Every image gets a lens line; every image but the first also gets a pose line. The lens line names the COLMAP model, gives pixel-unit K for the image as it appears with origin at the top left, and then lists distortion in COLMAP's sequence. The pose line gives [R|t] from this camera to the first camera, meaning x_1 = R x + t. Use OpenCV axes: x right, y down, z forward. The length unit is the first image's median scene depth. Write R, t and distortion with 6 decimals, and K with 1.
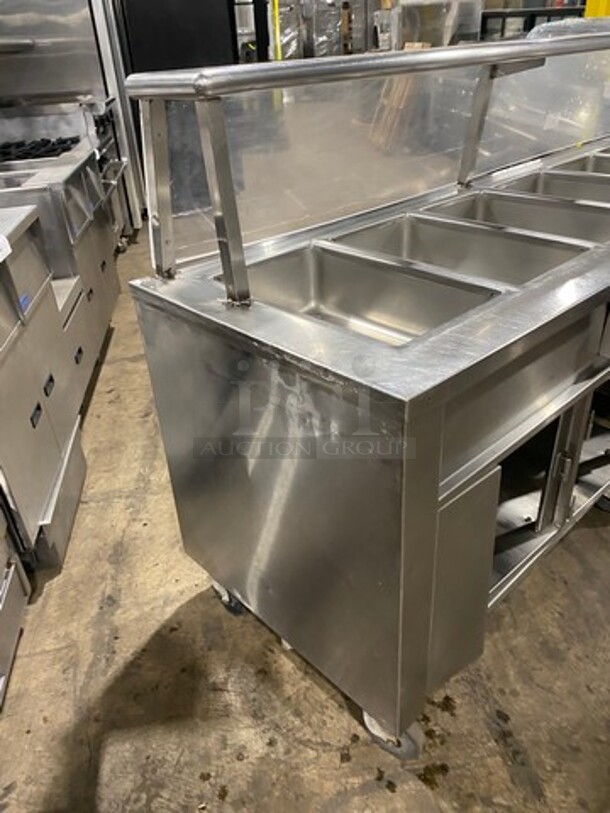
lens RADIAL K [[626.9, 0, 305.0], [0, 626.9, 406.5], [0, 0, 1]] dist [0.006932, 0.002523]
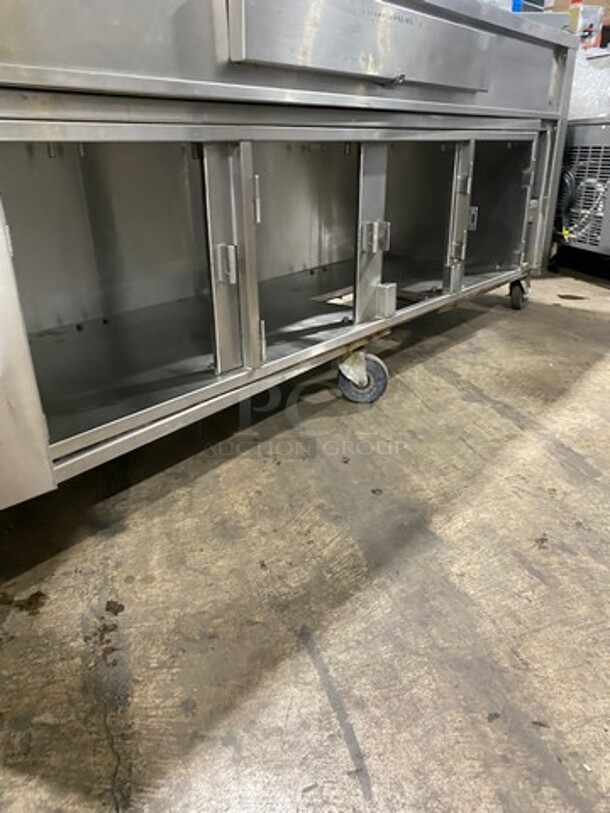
lens RADIAL K [[626.9, 0, 305.0], [0, 626.9, 406.5], [0, 0, 1]] dist [0.006932, 0.002523]
pose [[0.988514, -0.028090, 0.148498, 0.383367], [0.048348, 0.989716, -0.134627, 0.357289], [-0.143189, 0.140260, 0.979706, 0.302666]]
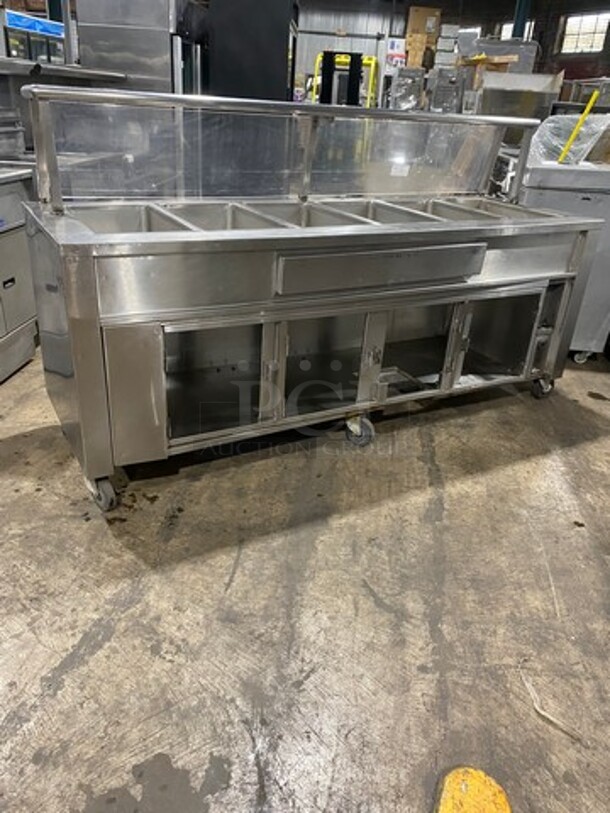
lens RADIAL K [[626.9, 0, 305.0], [0, 626.9, 406.5], [0, 0, 1]] dist [0.006932, 0.002523]
pose [[0.965917, 0.202588, -0.161127, 0.745346], [-0.214815, 0.974666, -0.062298, 0.254133], [0.144424, 0.094787, 0.984966, -0.458241]]
